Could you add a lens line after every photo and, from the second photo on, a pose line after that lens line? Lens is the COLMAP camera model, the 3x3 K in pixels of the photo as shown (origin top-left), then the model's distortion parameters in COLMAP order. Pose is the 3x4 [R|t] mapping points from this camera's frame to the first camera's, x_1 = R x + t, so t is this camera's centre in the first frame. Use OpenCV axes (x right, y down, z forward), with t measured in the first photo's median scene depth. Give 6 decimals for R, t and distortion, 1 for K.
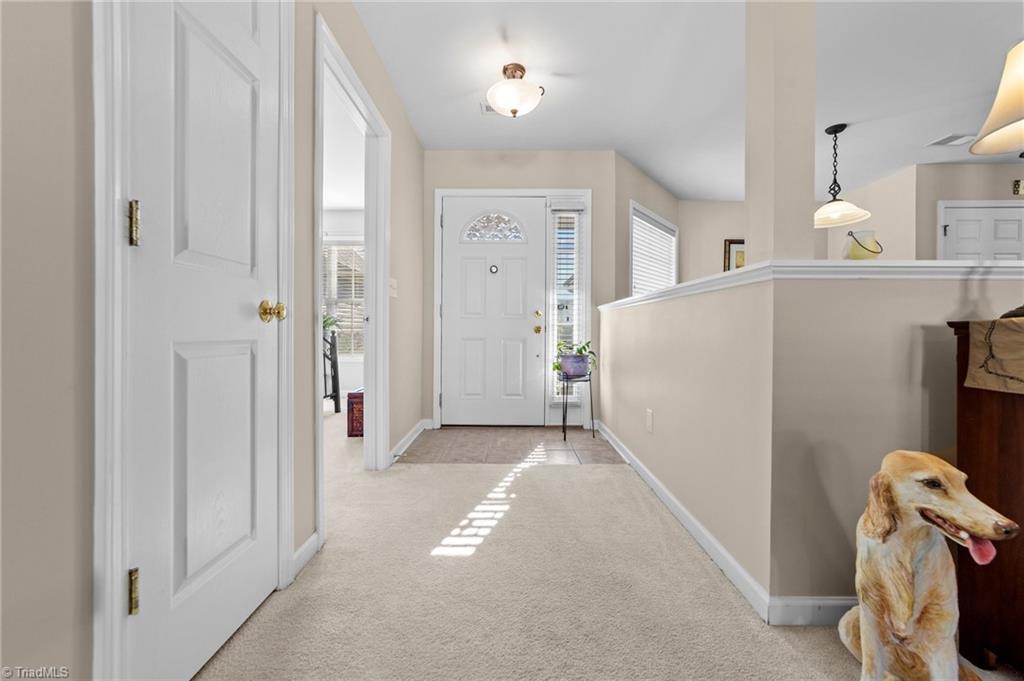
lens RADIAL K [[394.1, 0, 511.9], [0, 394.1, 334.4], [0, 0, 1]] dist [-0.010921, 0.005397]
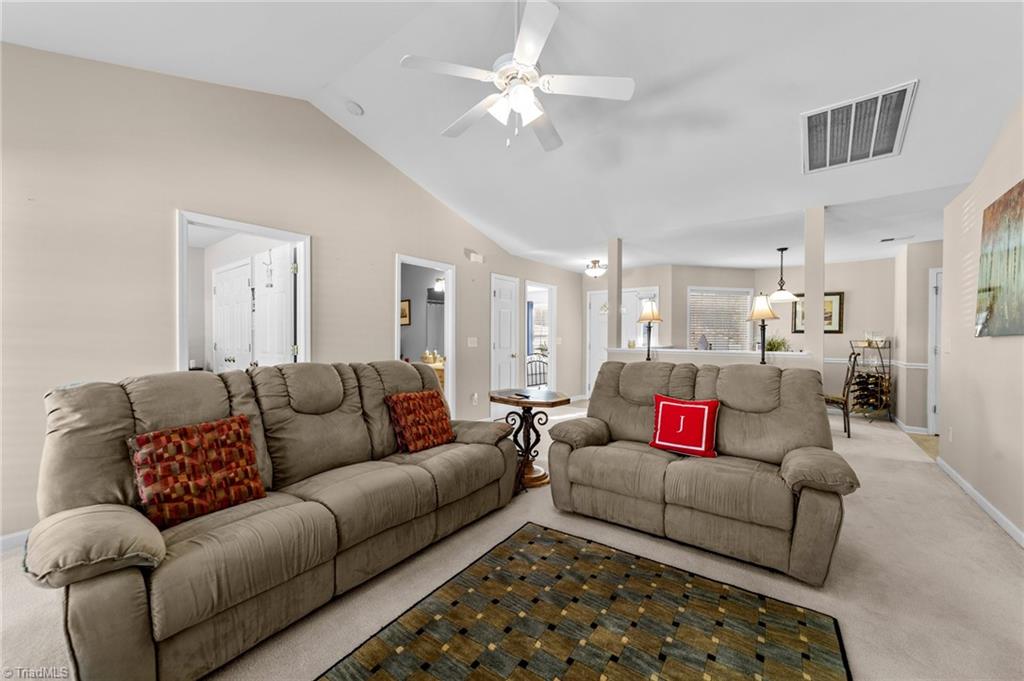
lens RADIAL K [[394.1, 0, 509.3], [0, 394.1, 342.4], [0, 0, 1]] dist [-0.010921, 0.005397]
pose [[0.786446, 0.007528, -0.617613, 0.837980], [-0.010809, 0.999940, -0.001576, -0.074042], [0.617564, 0.007915, 0.786481, -1.029738]]
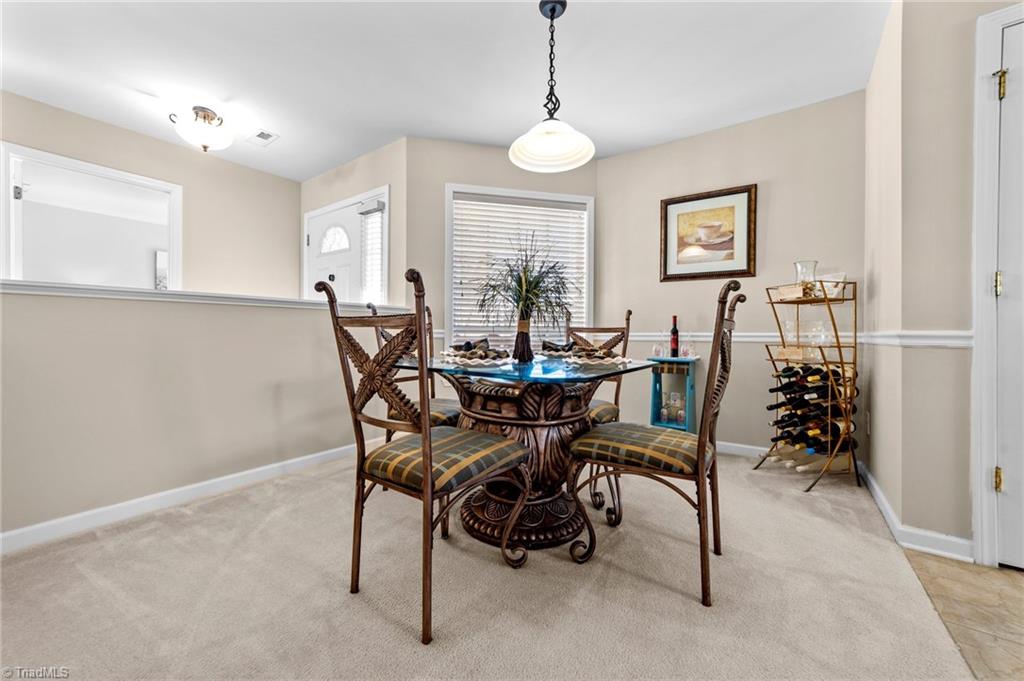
lens RADIAL K [[394.1, 0, 510.2], [0, 394.1, 334.0], [0, 0, 1]] dist [-0.010921, 0.005397]
pose [[0.810500, 0.003130, -0.585730, 0.997554], [-0.013943, 0.999805, -0.013951, 0.004726], [0.585572, 0.019474, 0.810386, 0.404472]]
